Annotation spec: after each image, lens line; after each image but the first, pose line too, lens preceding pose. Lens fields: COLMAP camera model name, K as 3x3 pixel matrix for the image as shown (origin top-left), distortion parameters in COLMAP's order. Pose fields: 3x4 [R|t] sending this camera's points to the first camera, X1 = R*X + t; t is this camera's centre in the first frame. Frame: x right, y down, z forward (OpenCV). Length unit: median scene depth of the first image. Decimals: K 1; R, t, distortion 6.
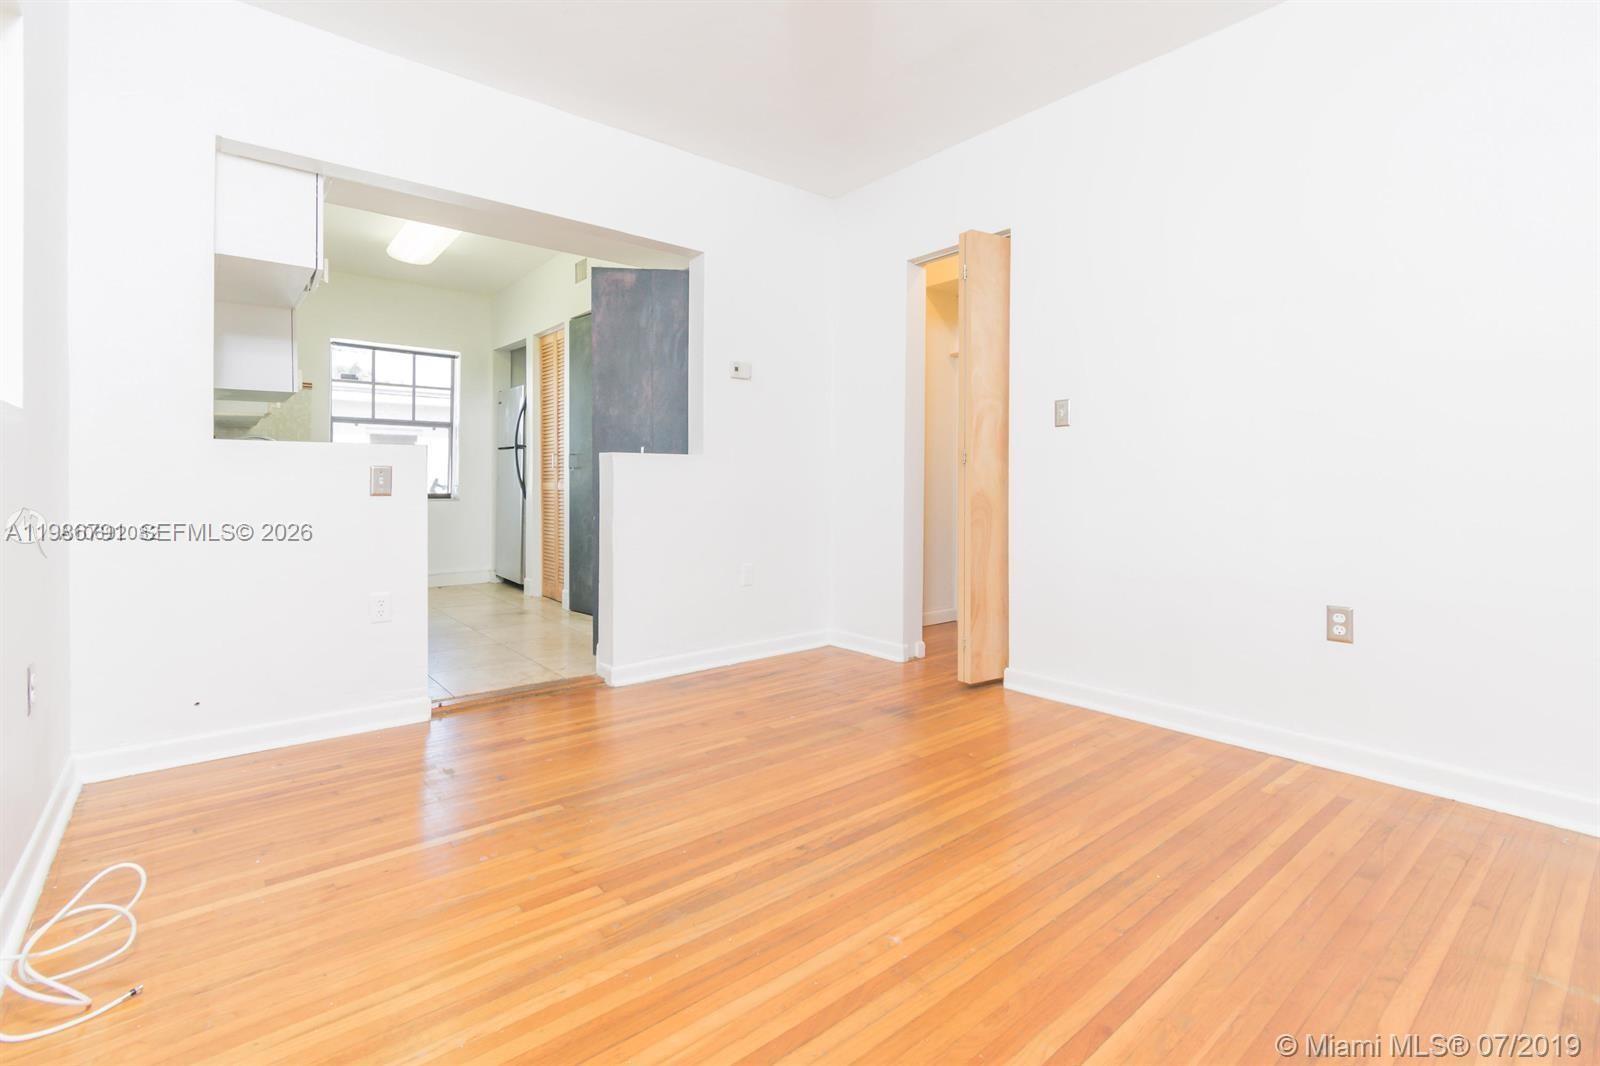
lens RADIAL K [[724.5, 0, 802.5], [0, 724.5, 461.5], [0, 0, 1]] dist [0.000185, -0.000032]
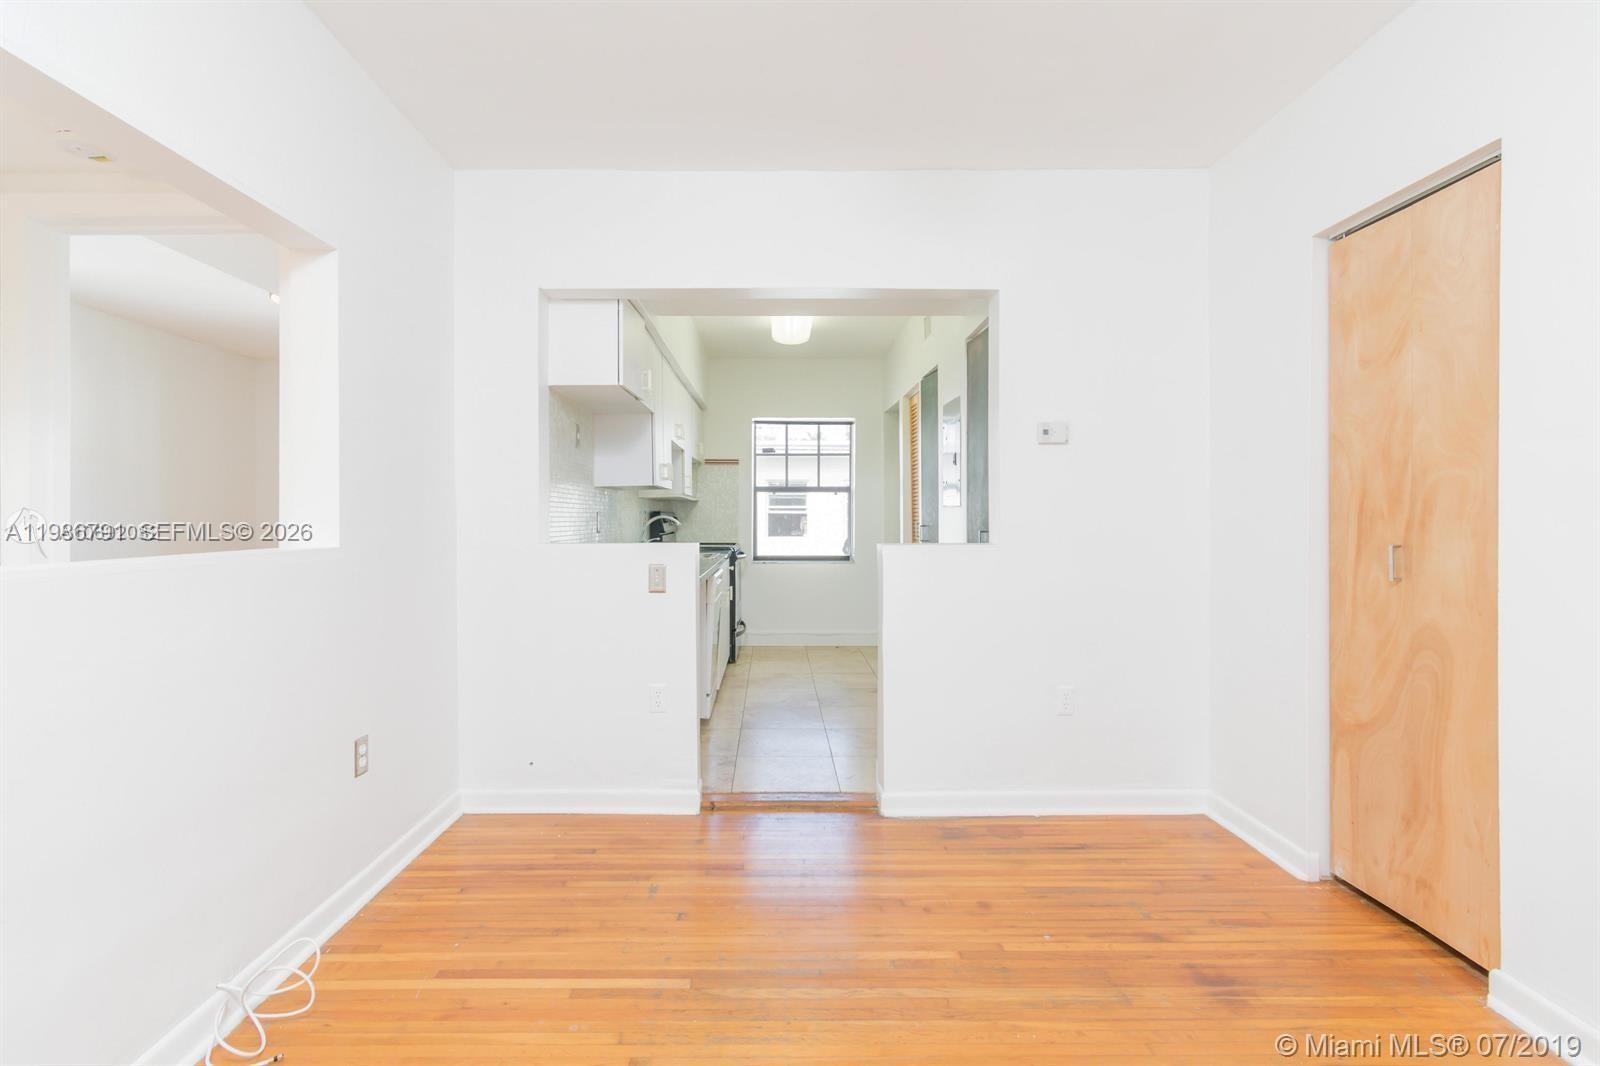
lens RADIAL K [[738.0, 0, 779.2], [0, 738.0, 506.4], [0, 0, 1]] dist [0.026099, -0.017751]
pose [[0.775921, -0.018993, -0.630544, 0.239800], [0.027898, 0.999602, 0.004221, -0.077390], [0.630213, -0.020866, 0.776142, 0.265750]]
